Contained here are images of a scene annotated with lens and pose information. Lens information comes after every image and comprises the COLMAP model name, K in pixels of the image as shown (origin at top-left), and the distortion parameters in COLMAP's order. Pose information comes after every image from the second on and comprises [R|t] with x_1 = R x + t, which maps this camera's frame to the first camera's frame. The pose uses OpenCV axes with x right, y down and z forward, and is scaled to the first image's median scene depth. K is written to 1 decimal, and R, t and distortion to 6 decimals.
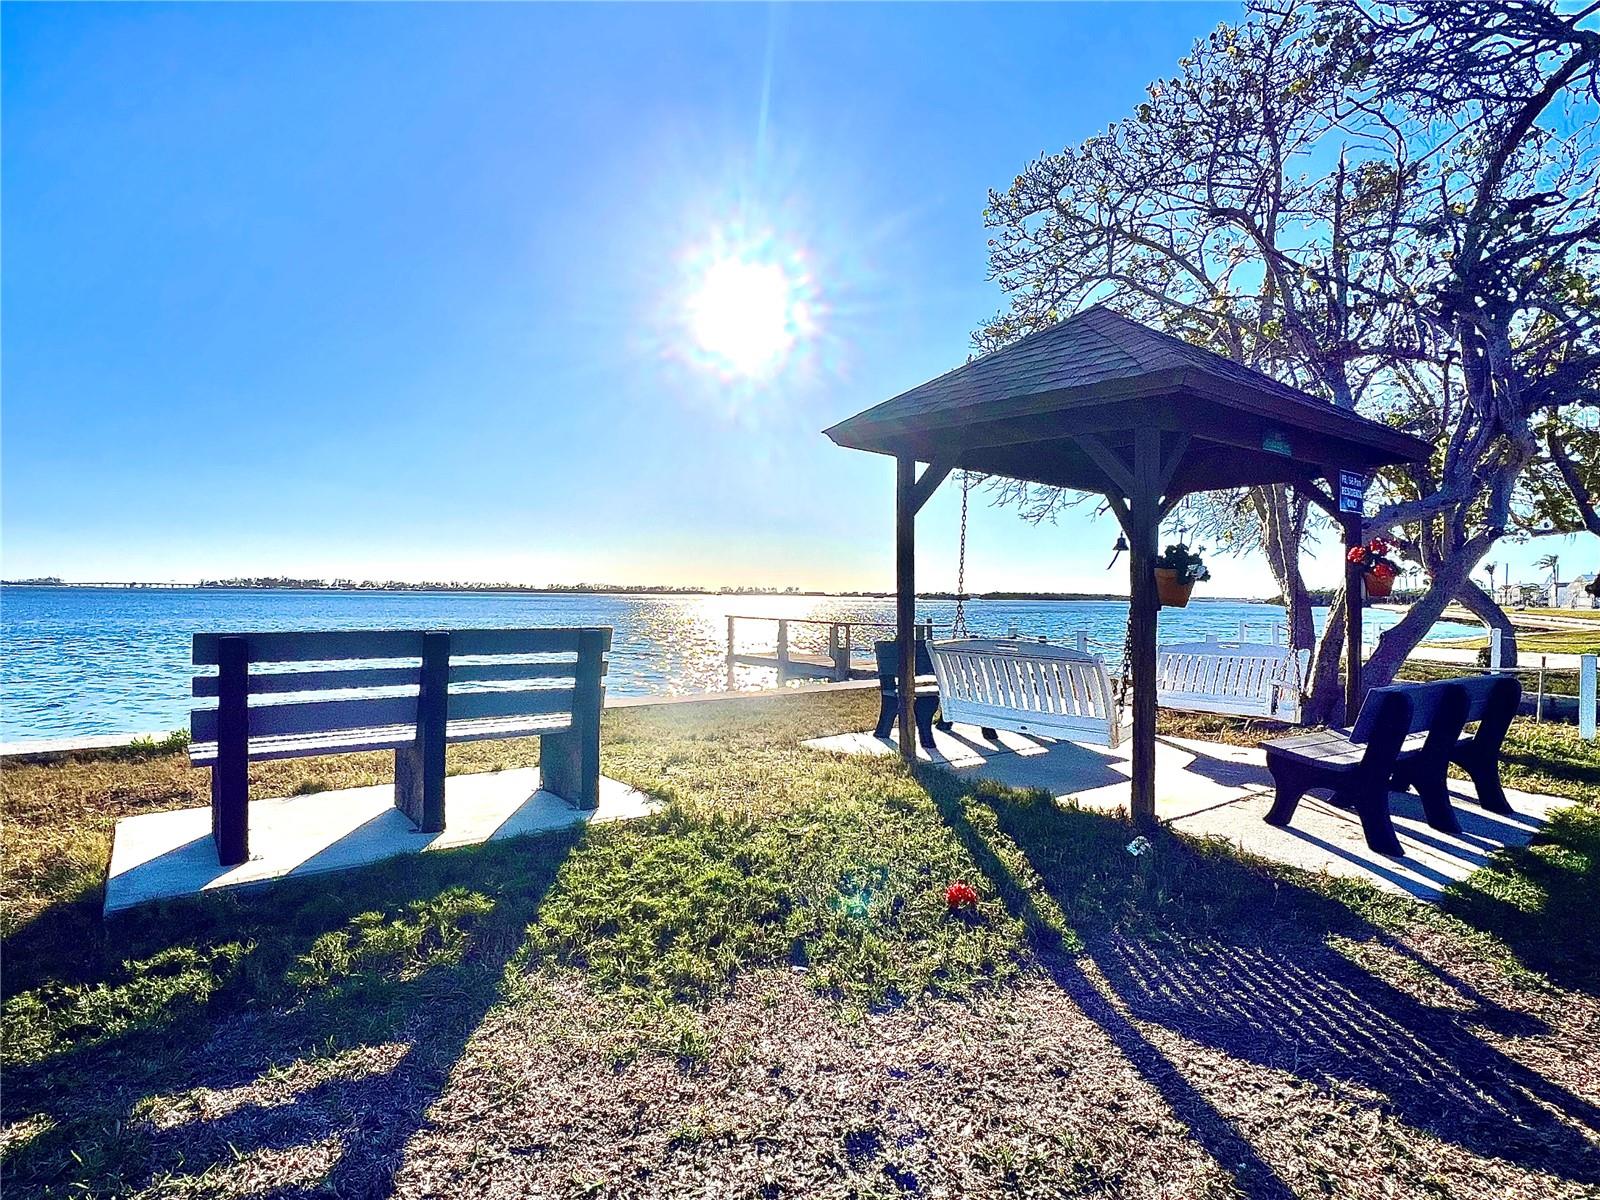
lens RADIAL K [[885.3, 0, 790.9], [0, 885.3, 600.8], [0, 0, 1]] dist [0.004121, 0.003065]
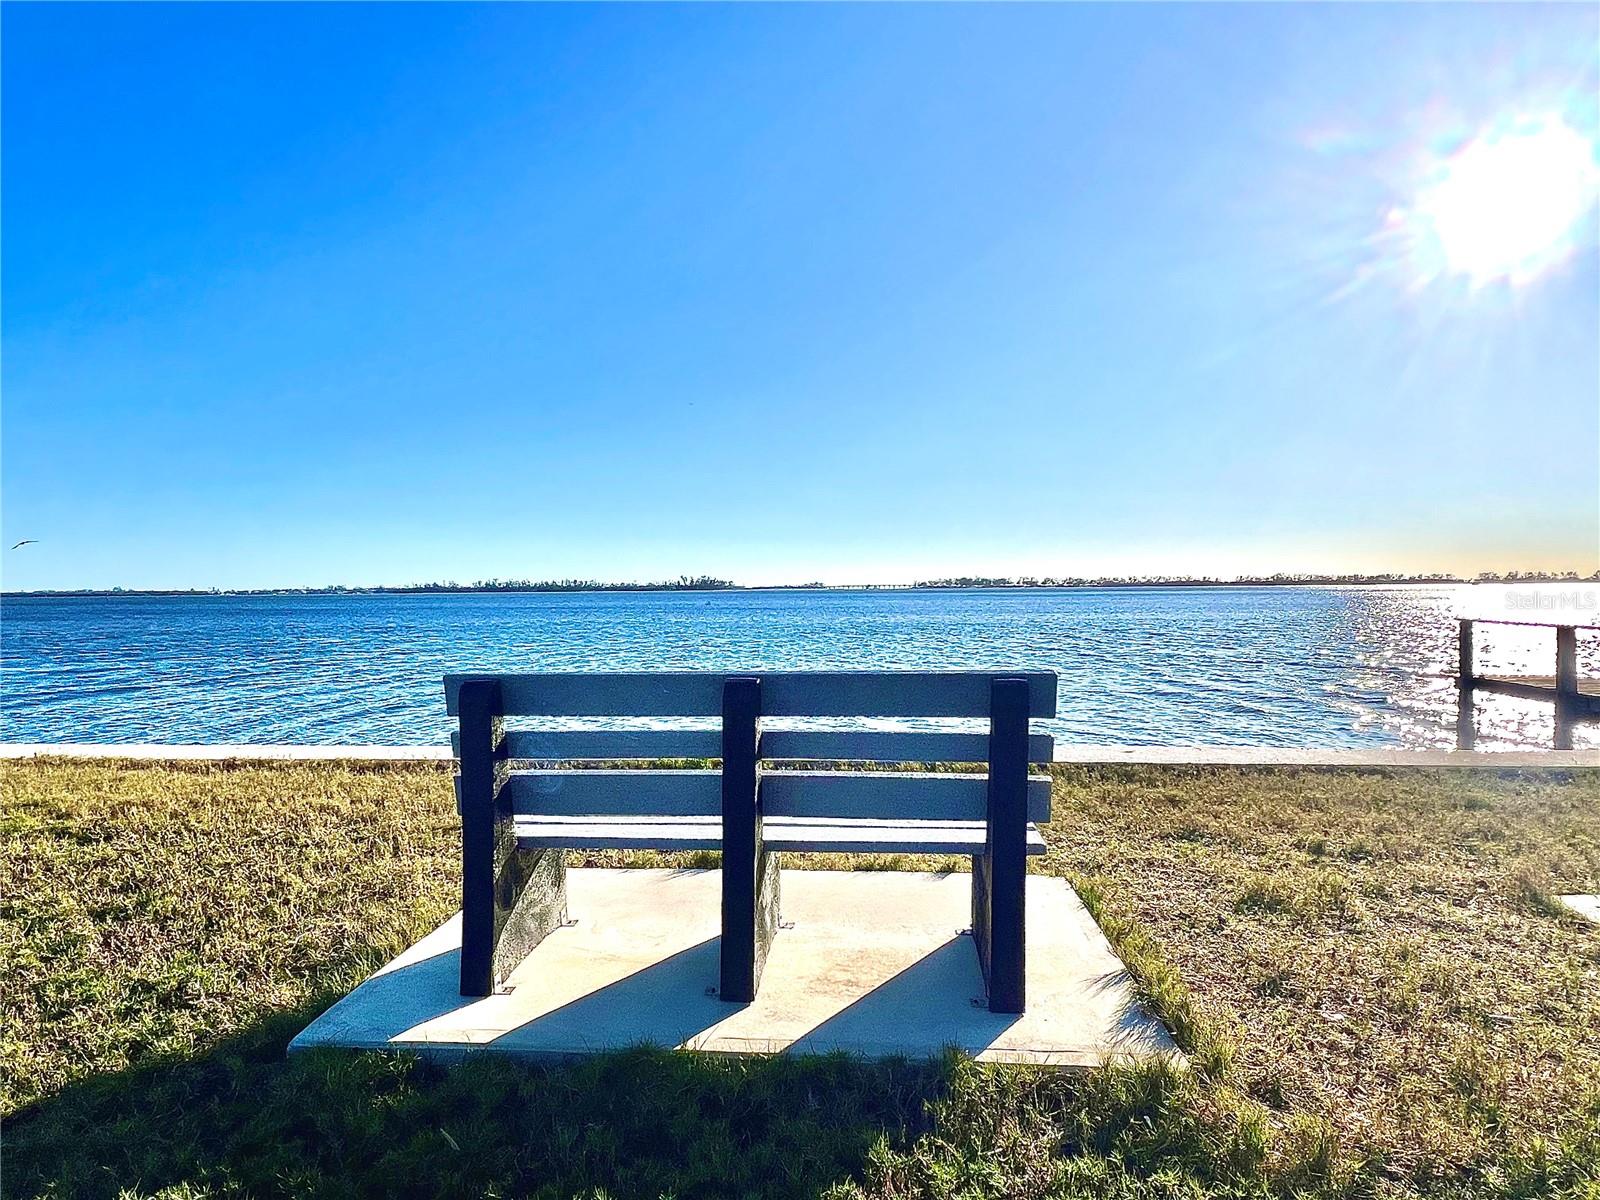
lens RADIAL K [[876.1, 0, 808.5], [0, 876.1, 591.3], [0, 0, 1]] dist [0.000521, -0.000667]
pose [[0.736380, -0.017842, -0.676332, 0.052790], [0.015712, 0.999834, -0.009270, -0.018700], [0.676385, -0.003801, 0.736538, 0.574733]]
